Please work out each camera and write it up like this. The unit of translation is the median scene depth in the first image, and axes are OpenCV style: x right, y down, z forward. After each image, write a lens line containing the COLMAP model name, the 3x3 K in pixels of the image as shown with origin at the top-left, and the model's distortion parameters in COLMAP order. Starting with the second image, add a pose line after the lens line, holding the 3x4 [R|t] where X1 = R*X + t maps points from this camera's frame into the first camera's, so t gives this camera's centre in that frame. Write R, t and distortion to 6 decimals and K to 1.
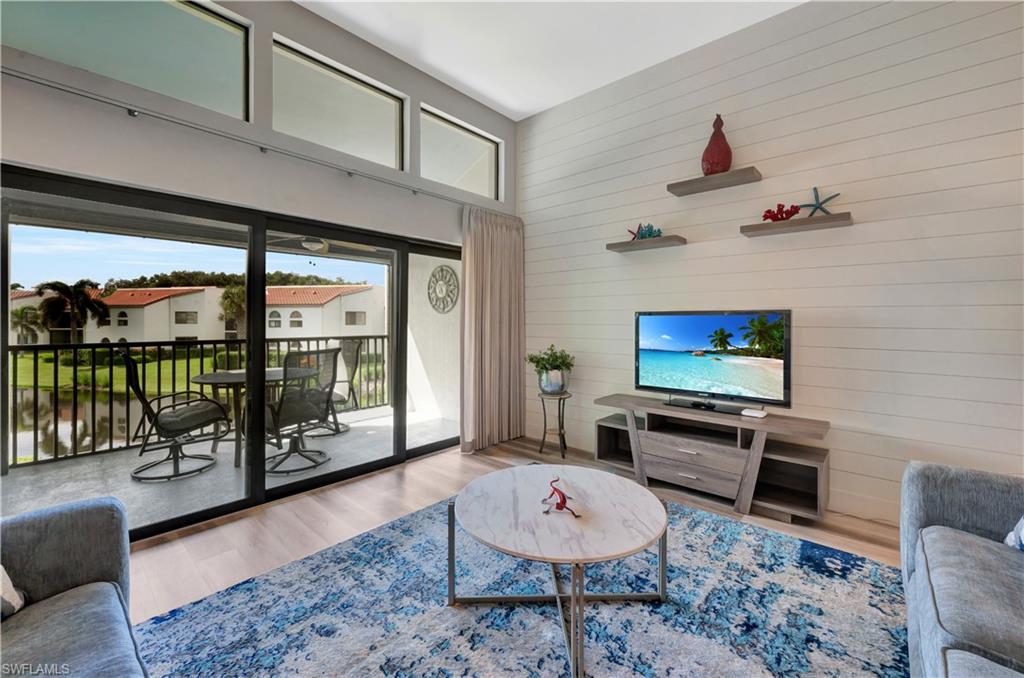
lens RADIAL K [[413.8, 0, 516.1], [0, 413.8, 322.2], [0, 0, 1]] dist [-0.002932, 0.000234]
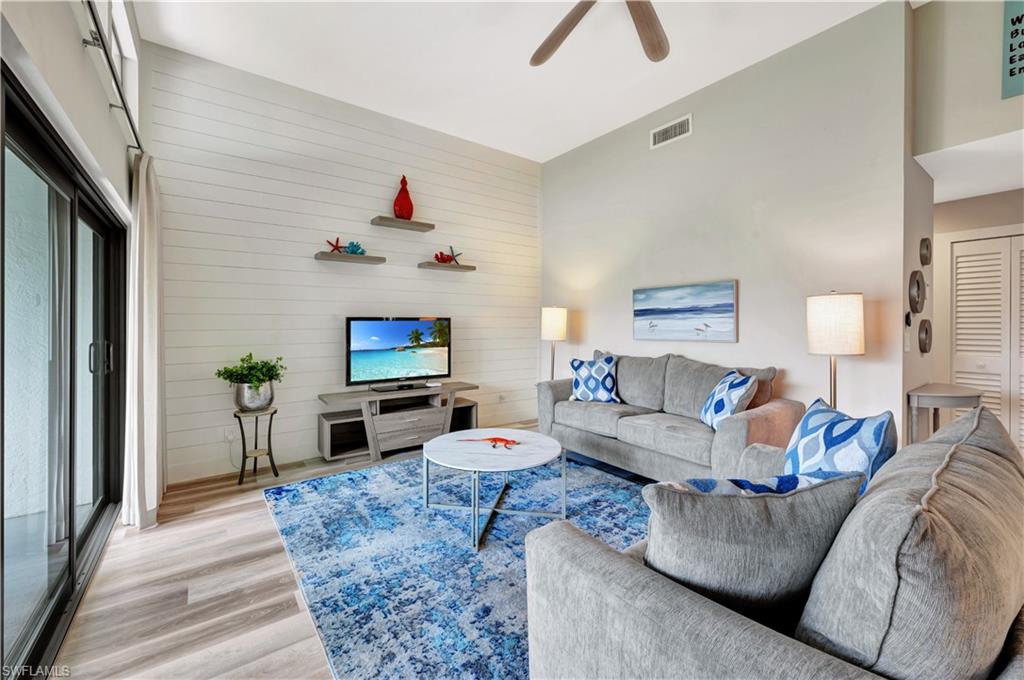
lens RADIAL K [[413.8, 0, 506.0], [0, 413.8, 325.8], [0, 0, 1]] dist [-0.002932, 0.000234]
pose [[0.211497, -0.010119, 0.977326, -0.867505], [0.007075, 0.999936, 0.008822, -0.010313], [-0.977353, 0.005049, 0.211555, 0.407472]]
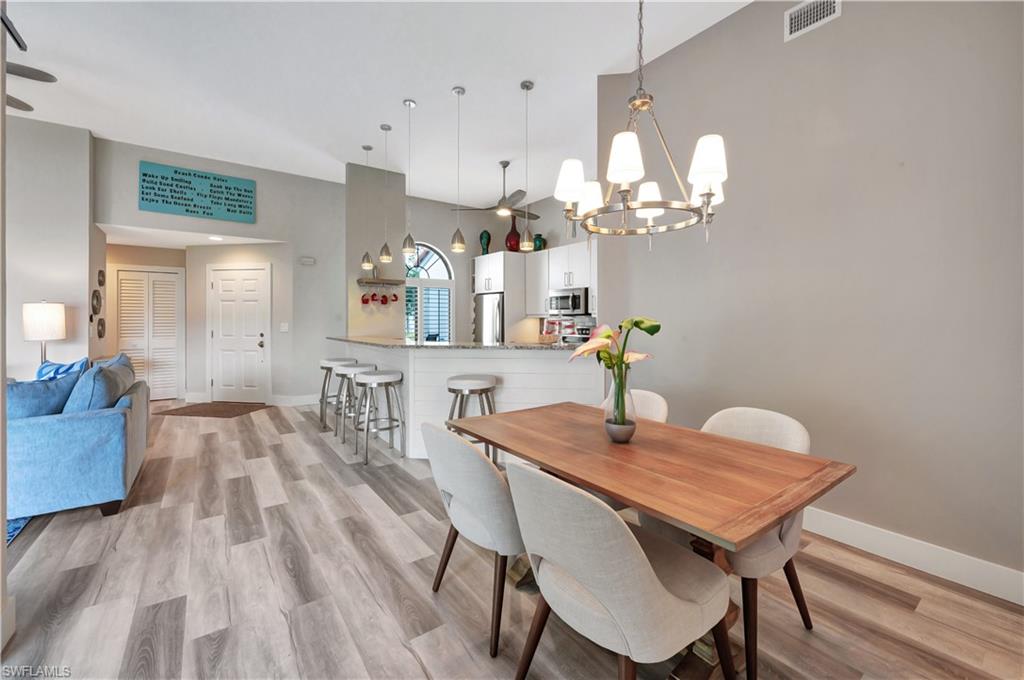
lens RADIAL K [[413.8, 0, 512.9], [0, 413.8, 321.5], [0, 0, 1]] dist [-0.002932, 0.000234]
pose [[-0.978313, -0.008851, 0.206942, -1.734120], [-0.006883, 0.999924, 0.010230, -0.026163], [-0.207016, 0.008583, -0.978300, 0.969827]]
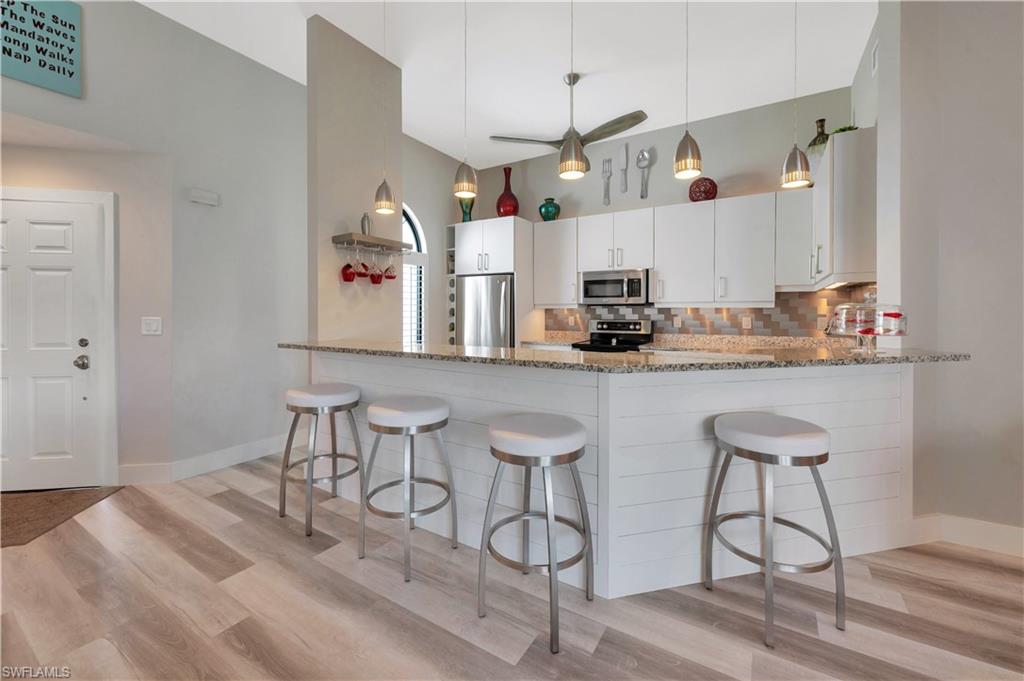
lens RADIAL K [[413.8, 0, 513.4], [0, 413.8, 317.6], [0, 0, 1]] dist [-0.002932, 0.000234]
pose [[-0.986041, -0.004830, -0.166435, -0.869732], [-0.007433, 0.999860, 0.015018, -0.010343], [0.166339, 0.016046, -0.985938, 0.318603]]
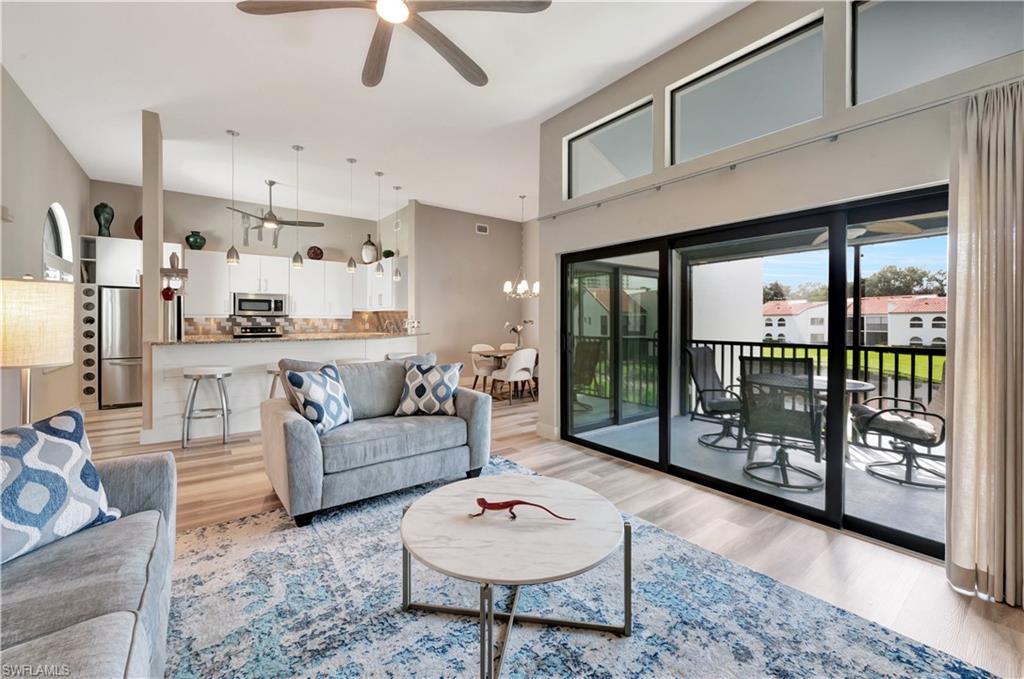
lens RADIAL K [[413.8, 0, 509.6], [0, 413.8, 323.4], [0, 0, 1]] dist [-0.002932, 0.000234]
pose [[-0.201700, -0.000878, -0.979447, 0.663687], [-0.006367, 0.999980, 0.000414, -0.004401], [0.979427, 0.006320, -0.201702, 0.760440]]
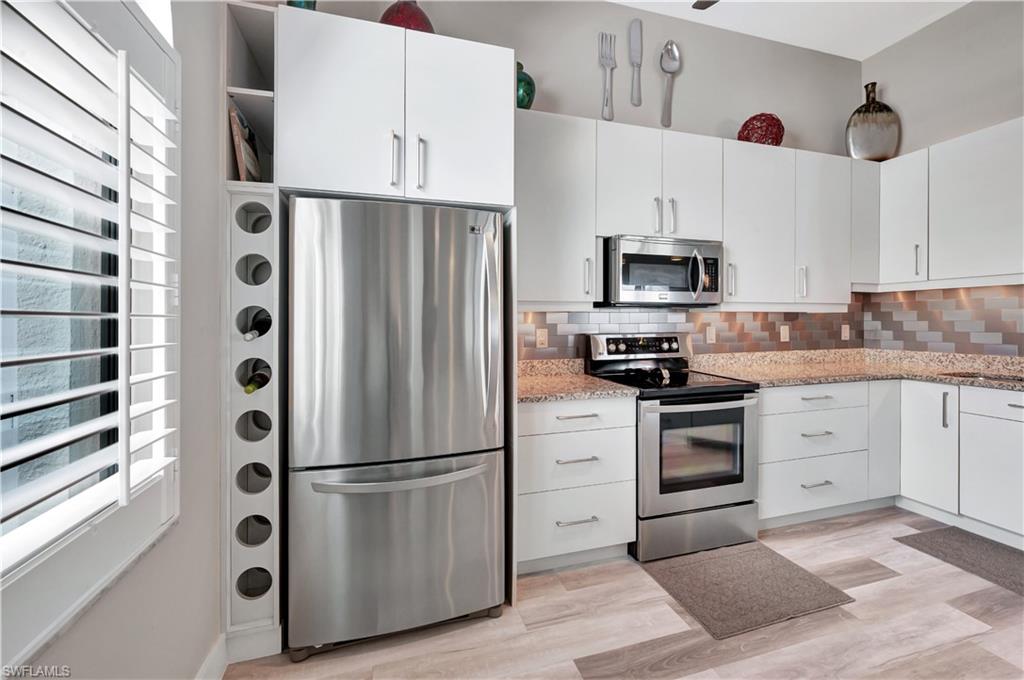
lens RADIAL K [[413.8, 0, 503.2], [0, 413.8, 317.5], [0, 0, 1]] dist [-0.002932, 0.000234]
pose [[-0.538933, -0.012439, -0.842257, -0.626391], [0.000556, 0.999885, -0.015123, -0.001104], [0.842348, -0.008619, -0.538865, -1.107379]]
